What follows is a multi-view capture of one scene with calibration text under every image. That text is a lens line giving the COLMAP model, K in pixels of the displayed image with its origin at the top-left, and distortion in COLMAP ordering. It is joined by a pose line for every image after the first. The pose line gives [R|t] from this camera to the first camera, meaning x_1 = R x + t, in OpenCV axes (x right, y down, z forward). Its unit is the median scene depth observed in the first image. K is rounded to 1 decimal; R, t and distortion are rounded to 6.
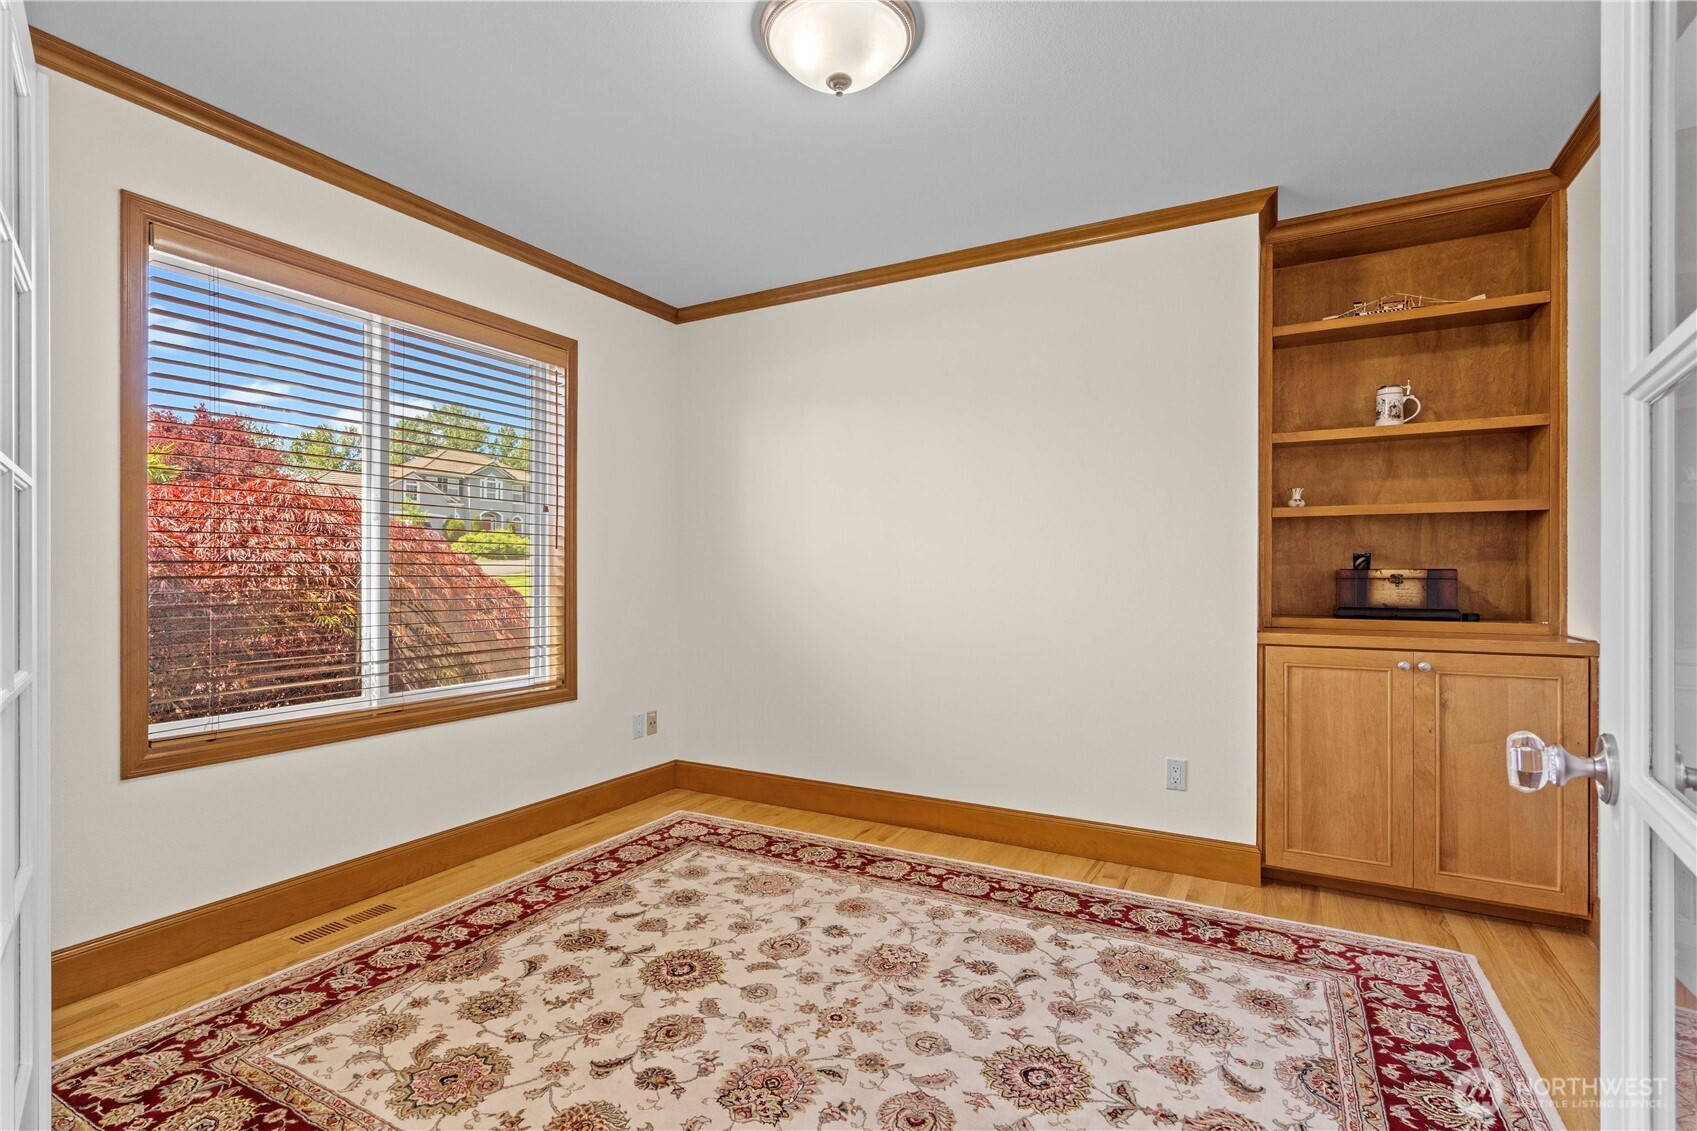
lens RADIAL K [[801.0, 0, 834.1], [0, 801.0, 570.4], [0, 0, 1]] dist [-0.001500, 0.007284]
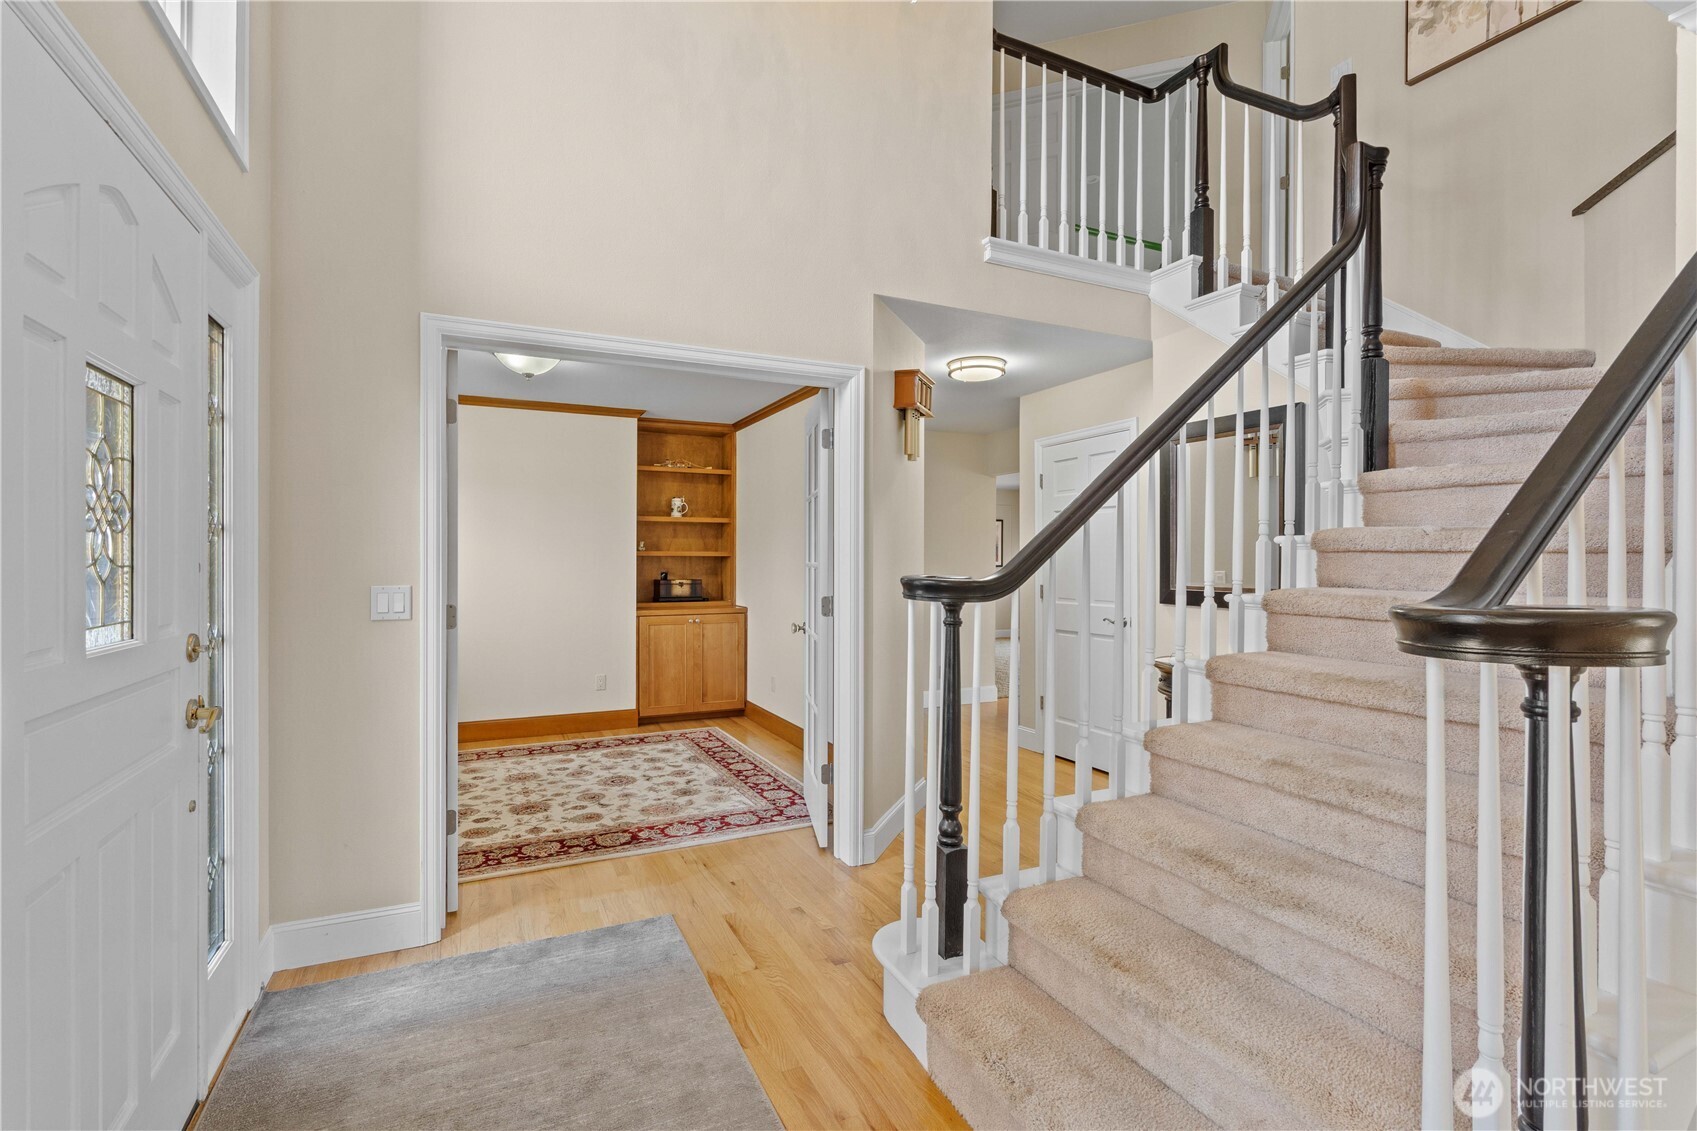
lens RADIAL K [[801.0, 0, 834.1], [0, 801.0, 570.4], [0, 0, 1]] dist [-0.001500, 0.007284]
pose [[0.584778, -0.013260, 0.811085, -1.119755], [-0.000790, 0.999857, 0.016915, -0.084974], [-0.811193, -0.010533, 0.584684, -0.859663]]
